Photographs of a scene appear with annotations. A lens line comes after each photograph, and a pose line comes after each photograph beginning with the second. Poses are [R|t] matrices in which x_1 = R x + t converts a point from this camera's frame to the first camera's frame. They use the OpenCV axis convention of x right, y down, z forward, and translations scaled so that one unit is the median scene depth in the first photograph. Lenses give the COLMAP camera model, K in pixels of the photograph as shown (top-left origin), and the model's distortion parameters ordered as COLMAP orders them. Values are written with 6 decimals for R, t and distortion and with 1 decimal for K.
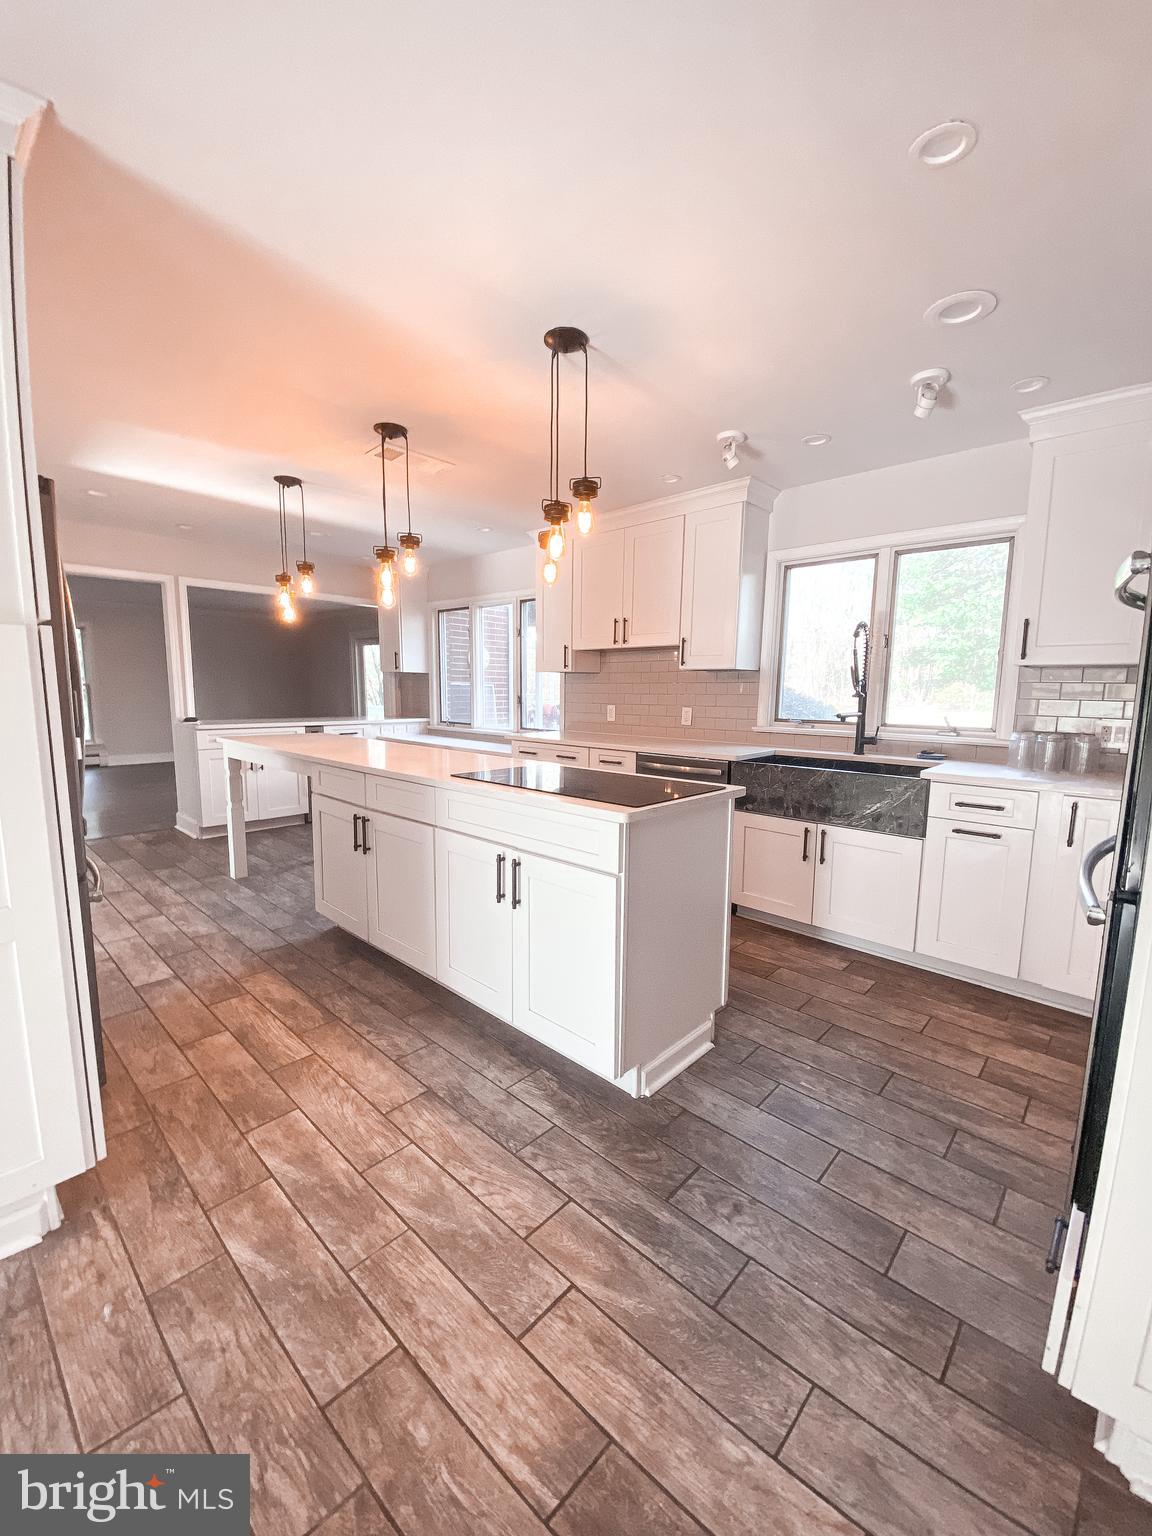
lens RADIAL K [[629.9, 0, 573.4], [0, 629.9, 770.5], [0, 0, 1]] dist [0.039412, -0.028054]
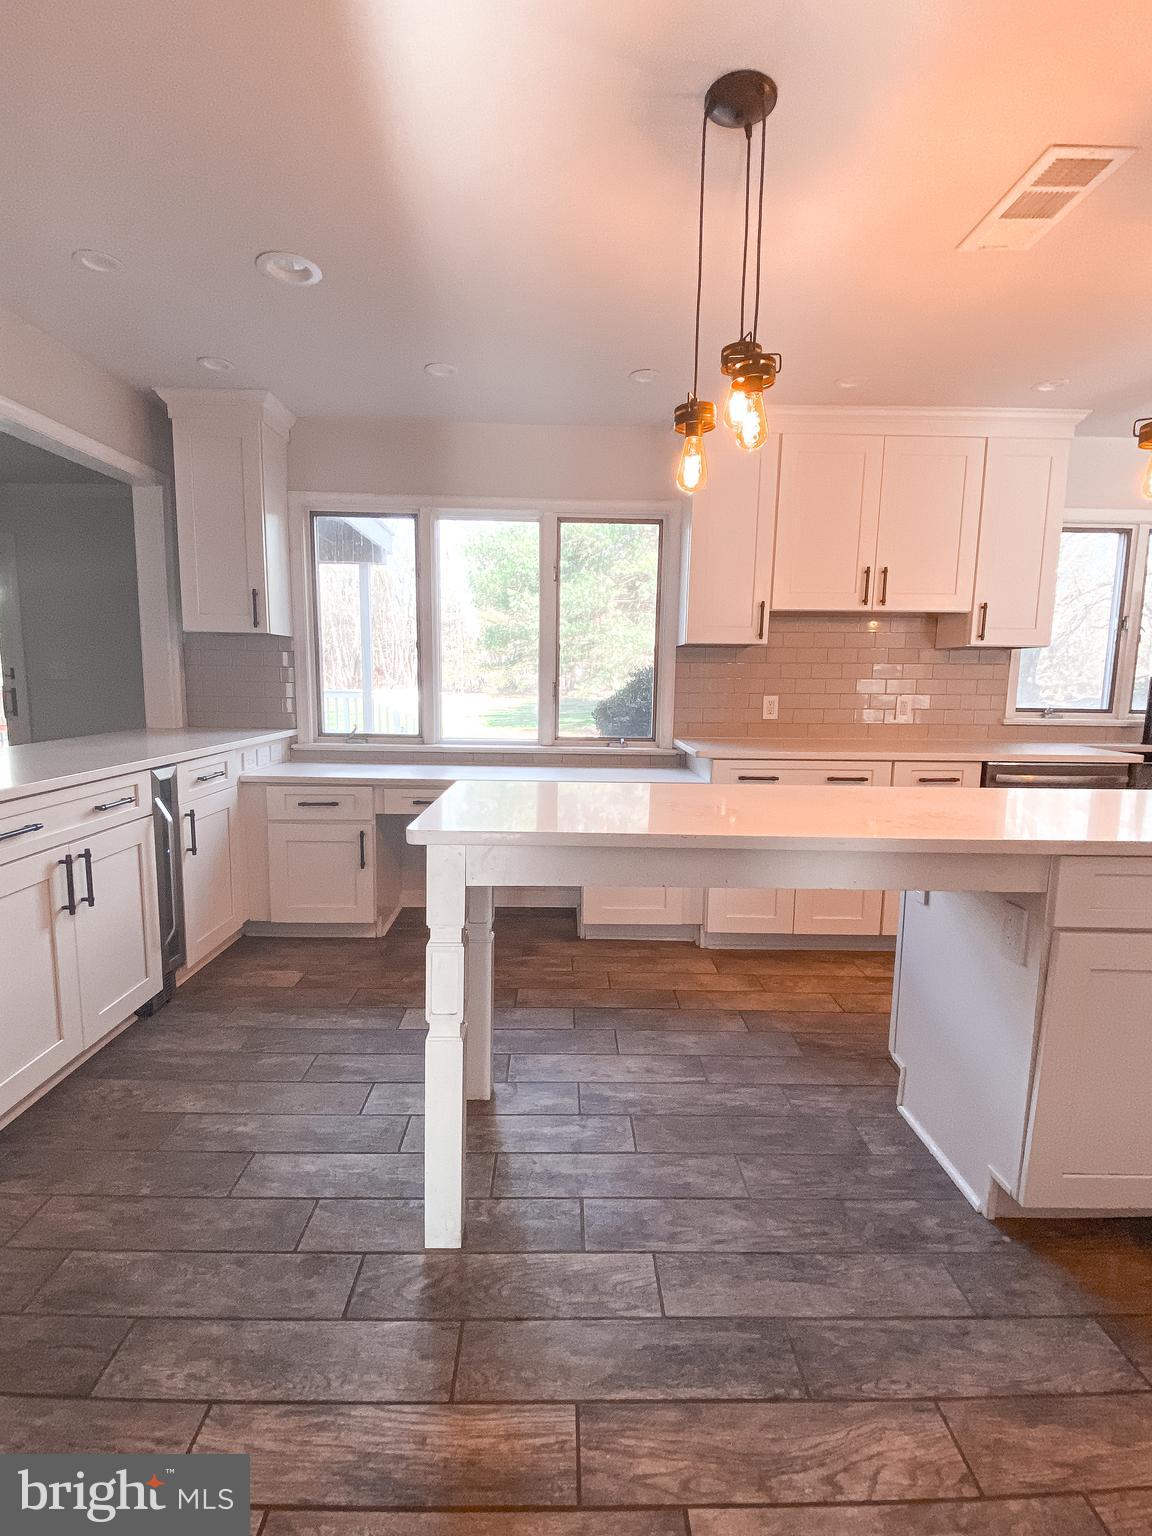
lens RADIAL K [[728.3, 0, 576.0], [0, 728.3, 768.0], [0, 0, 1]] dist [0.001778, -0.010168]
pose [[0.709220, -0.090172, 0.699196, -0.768033], [0.086096, 0.995441, 0.041048, -0.091925], [-0.699710, 0.031086, 0.713750, 0.715758]]
